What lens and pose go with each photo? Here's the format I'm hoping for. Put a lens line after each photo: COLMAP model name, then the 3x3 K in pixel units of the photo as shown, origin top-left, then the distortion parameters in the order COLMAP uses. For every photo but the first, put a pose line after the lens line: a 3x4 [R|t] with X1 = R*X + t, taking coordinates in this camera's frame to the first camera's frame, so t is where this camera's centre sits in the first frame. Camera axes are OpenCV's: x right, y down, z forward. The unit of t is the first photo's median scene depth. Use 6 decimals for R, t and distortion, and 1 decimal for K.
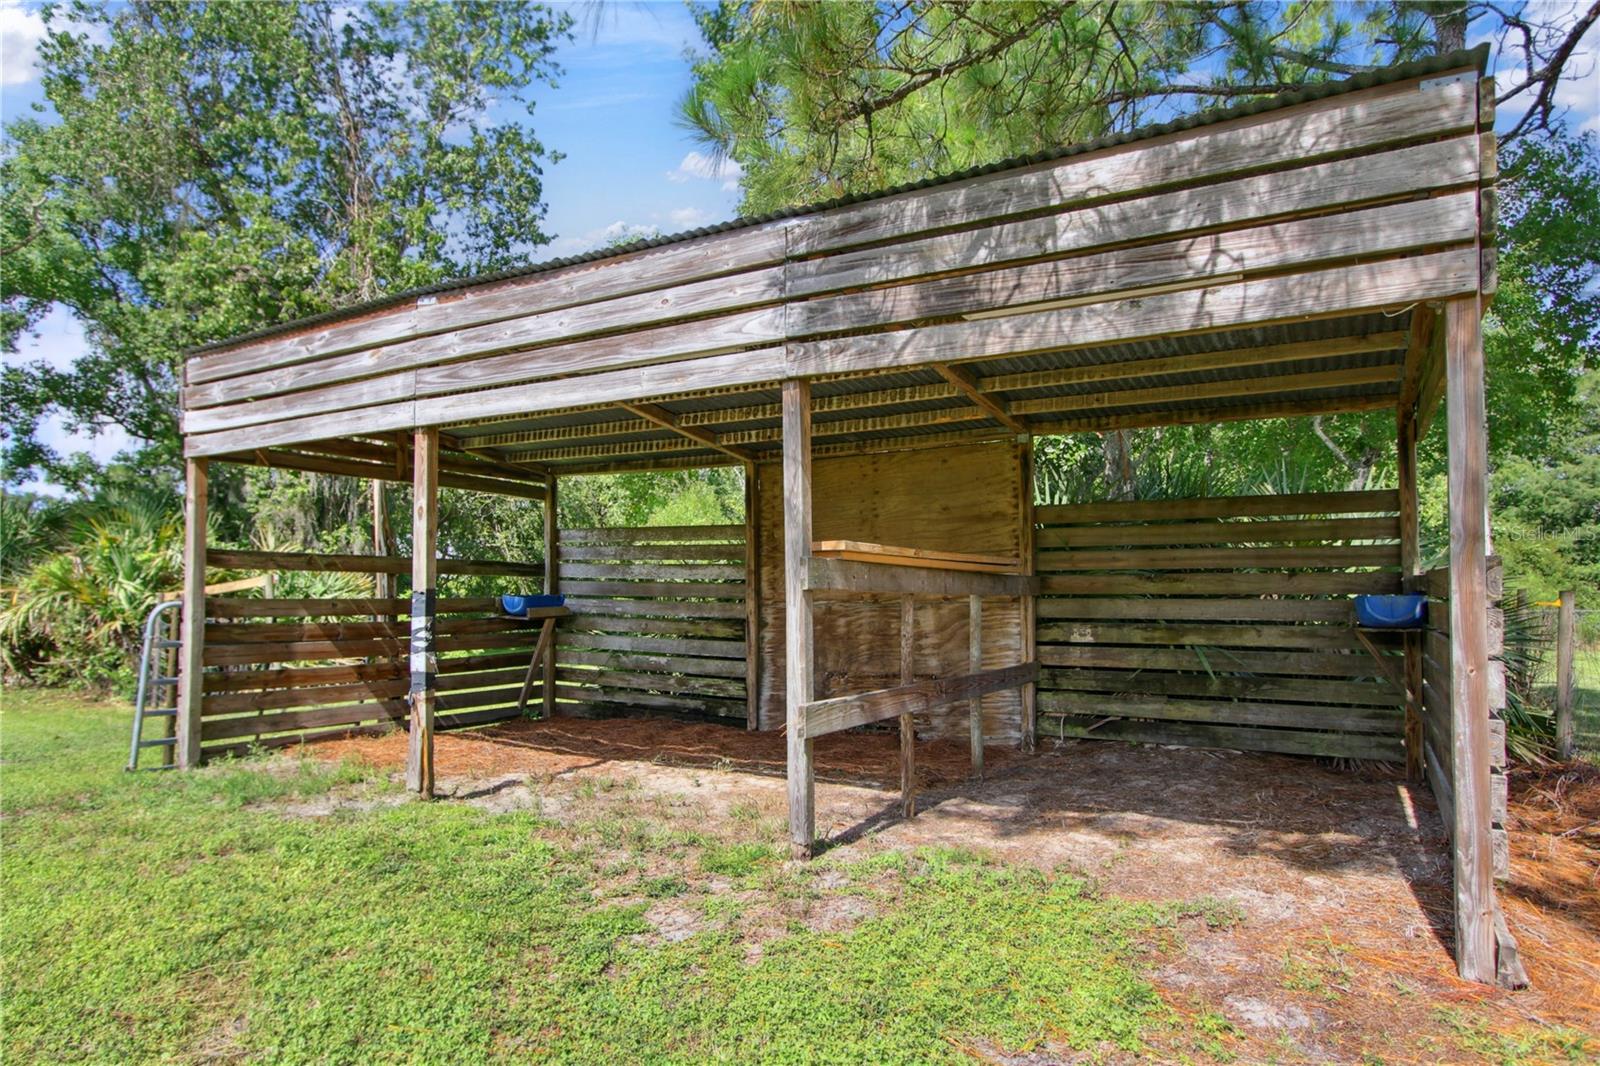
lens RADIAL K [[991.6, 0, 795.4], [0, 991.6, 545.2], [0, 0, 1]] dist [0.007063, 0.001950]
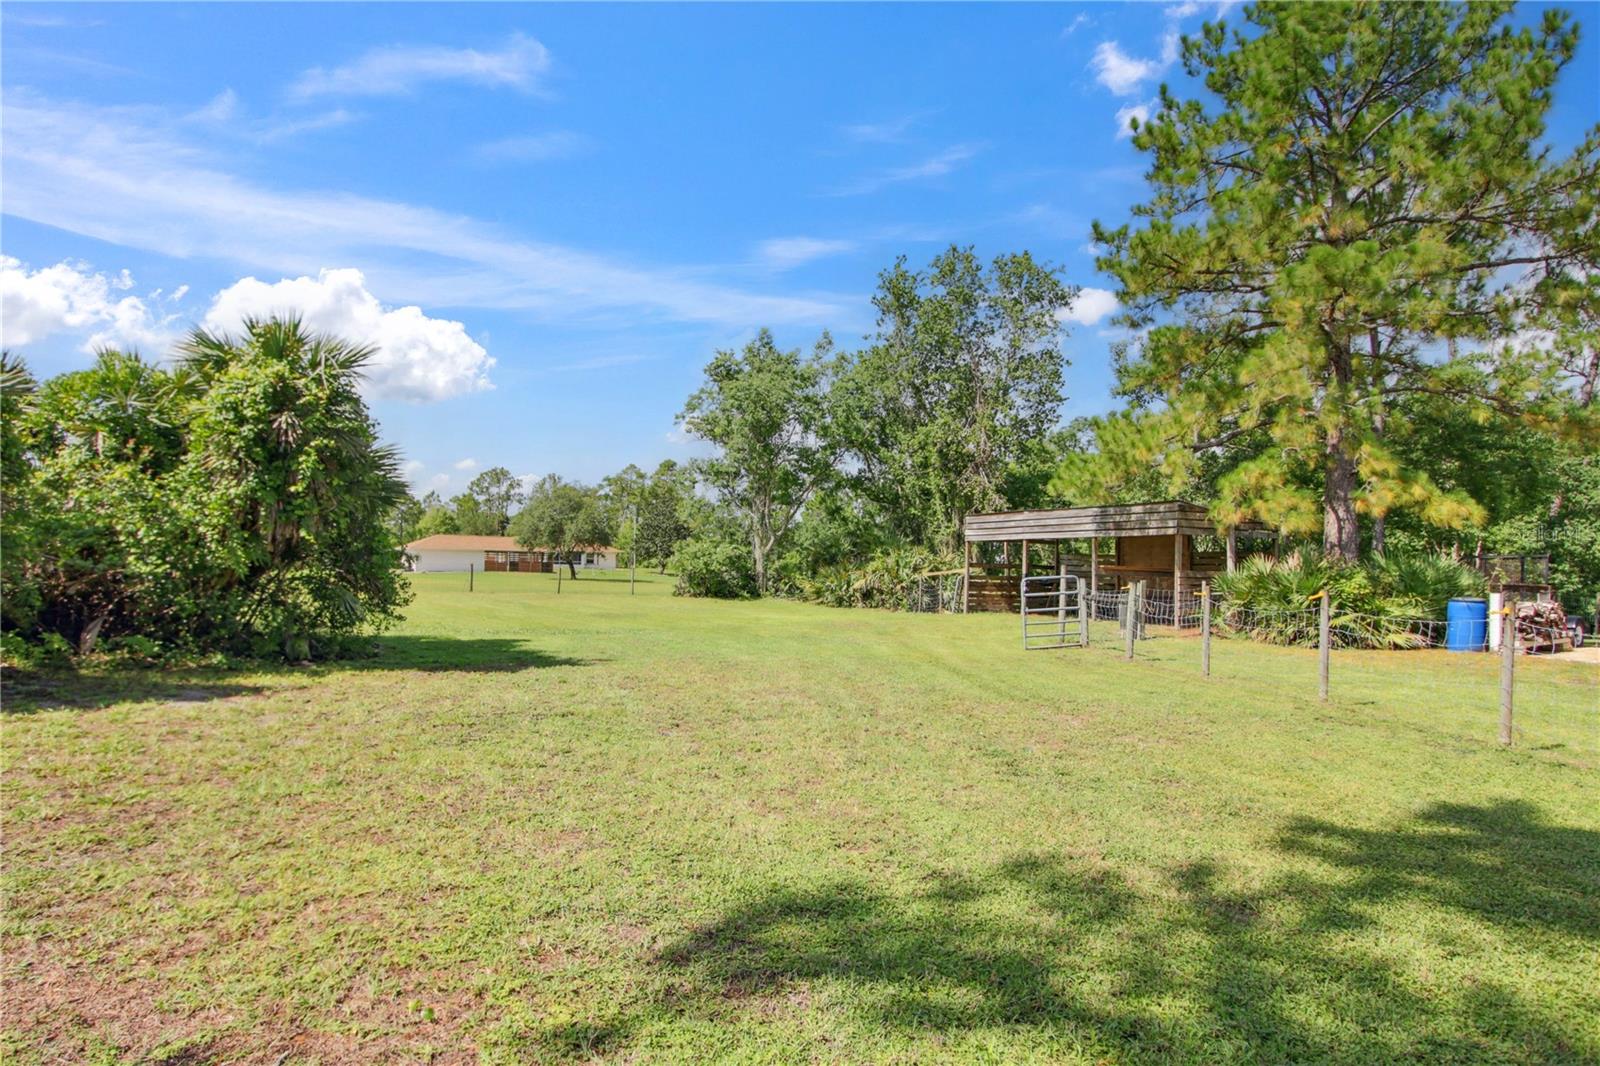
lens RADIAL K [[991.6, 0, 793.4], [0, 991.6, 547.0], [0, 0, 1]] dist [0.007063, 0.001950]
pose [[0.862093, 0.003566, -0.506737, 1.033897], [0.003874, 0.999900, 0.013628, -0.148004], [0.506735, -0.013712, 0.861993, -3.521498]]
